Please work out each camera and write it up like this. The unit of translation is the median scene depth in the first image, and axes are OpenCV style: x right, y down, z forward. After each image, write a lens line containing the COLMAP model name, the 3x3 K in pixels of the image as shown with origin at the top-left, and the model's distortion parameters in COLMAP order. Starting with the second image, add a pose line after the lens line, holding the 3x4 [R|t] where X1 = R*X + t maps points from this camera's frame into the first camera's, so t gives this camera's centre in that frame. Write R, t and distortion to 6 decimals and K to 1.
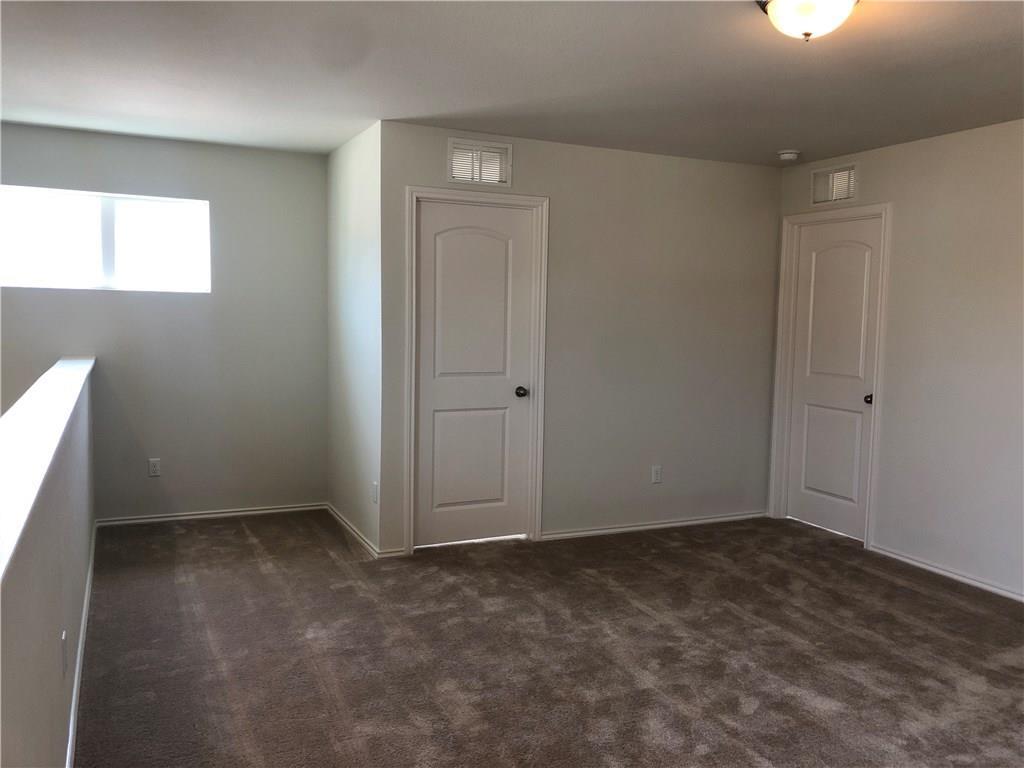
lens RADIAL K [[844.1, 0, 507.0], [0, 844.1, 379.3], [0, 0, 1]] dist [0.043858, -0.035151]
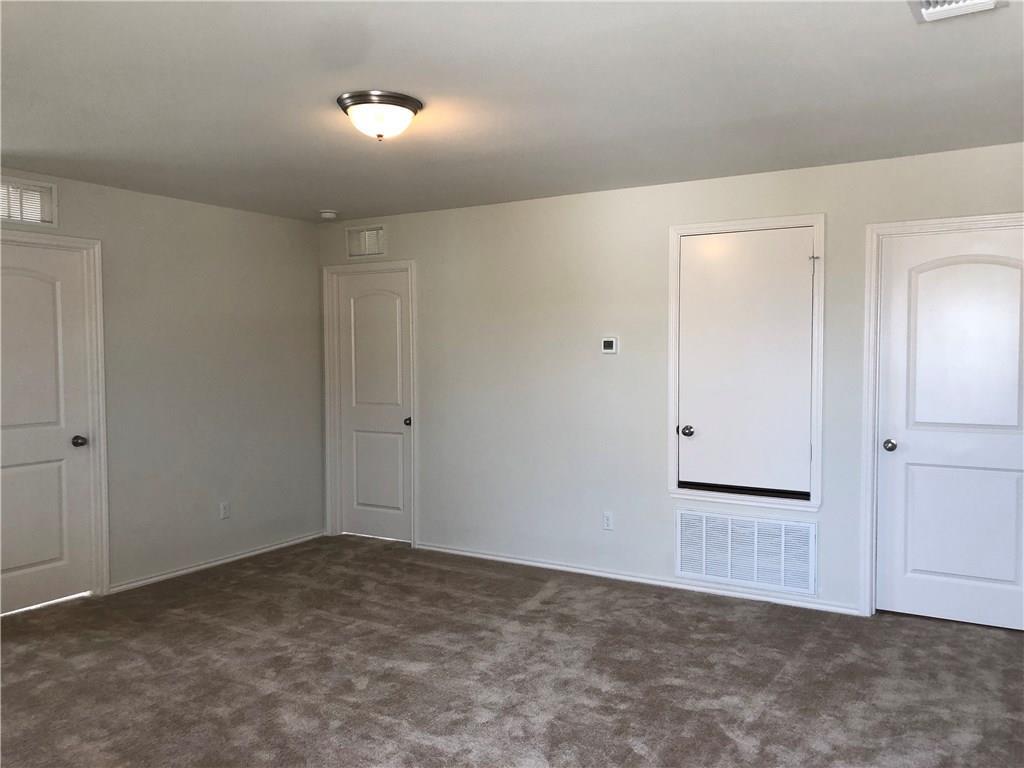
lens RADIAL K [[844.1, 0, 513.8], [0, 844.1, 385.2], [0, 0, 1]] dist [0.043858, -0.035151]
pose [[0.832960, -0.048836, 0.551174, -0.121469], [0.069359, 0.997456, -0.016440, 0.002073], [-0.548969, 0.051922, 0.834229, -0.090950]]
